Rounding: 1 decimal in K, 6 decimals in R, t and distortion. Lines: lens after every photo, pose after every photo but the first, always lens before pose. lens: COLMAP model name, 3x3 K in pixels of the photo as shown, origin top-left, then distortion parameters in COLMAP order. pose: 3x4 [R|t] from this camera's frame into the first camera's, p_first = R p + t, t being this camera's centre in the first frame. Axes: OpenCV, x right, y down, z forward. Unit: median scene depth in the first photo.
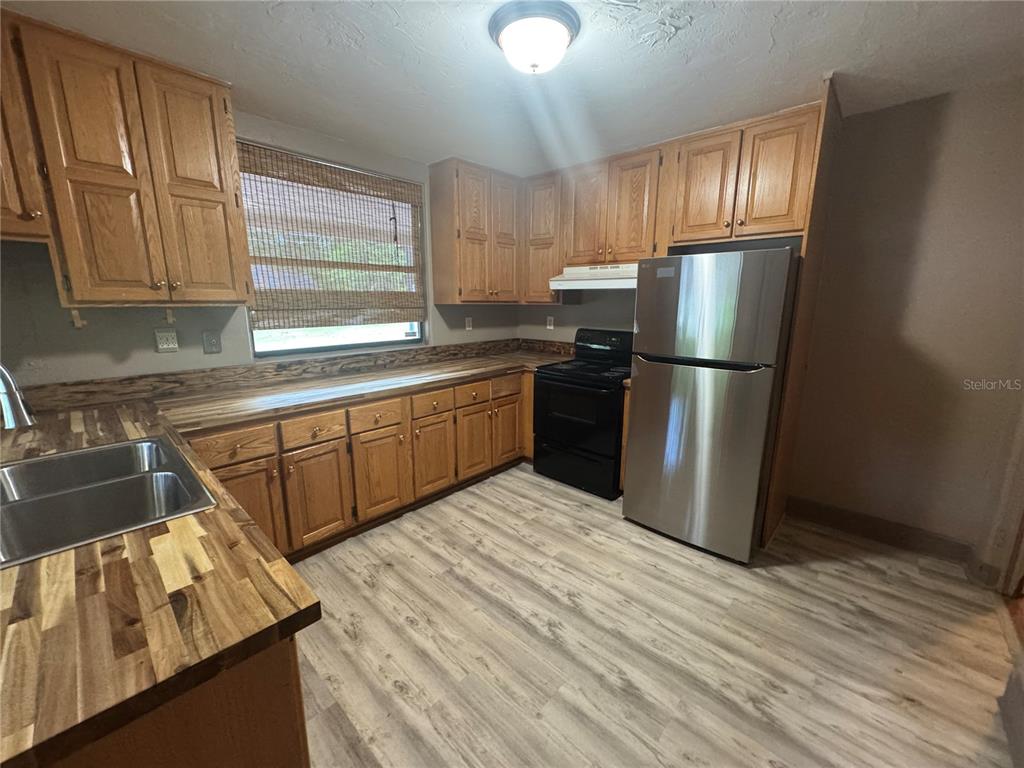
lens RADIAL K [[405.2, 0, 511.1], [0, 405.2, 383.6], [0, 0, 1]] dist [-0.007837, 0.000455]
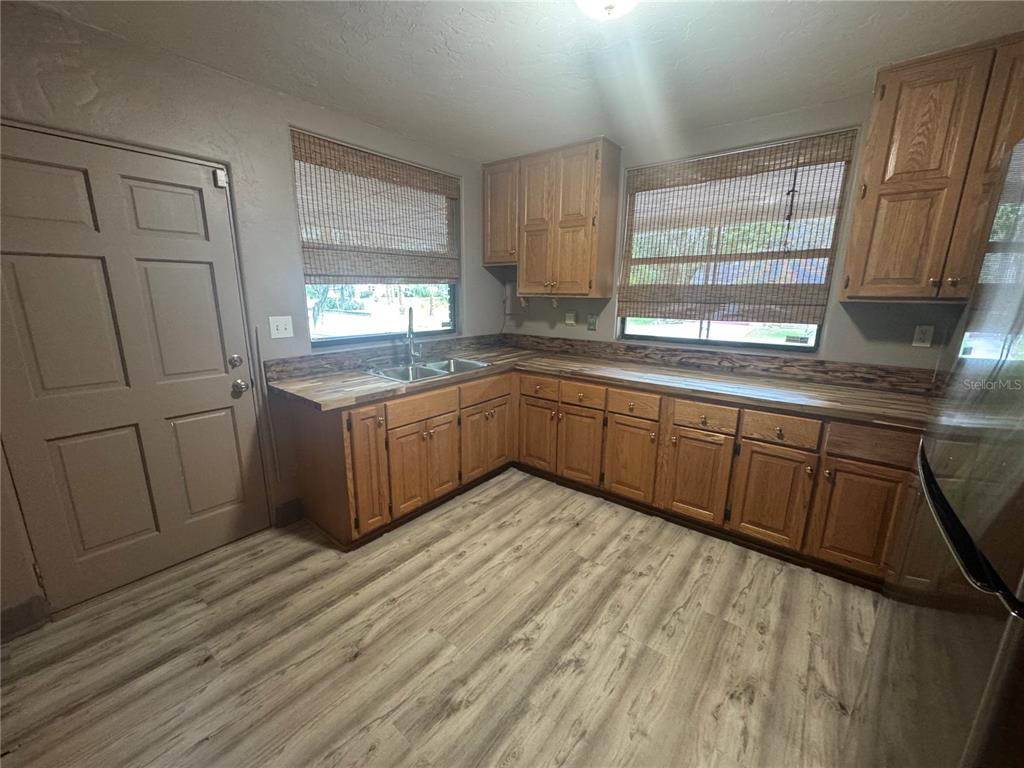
lens RADIAL K [[405.2, 0, 509.9], [0, 405.2, 384.1], [0, 0, 1]] dist [-0.007837, 0.000455]
pose [[0.072919, 0.220099, -0.972748, 0.647225], [-0.204334, 0.957952, 0.201434, -0.115329], [0.976182, 0.184077, 0.114826, 0.547363]]
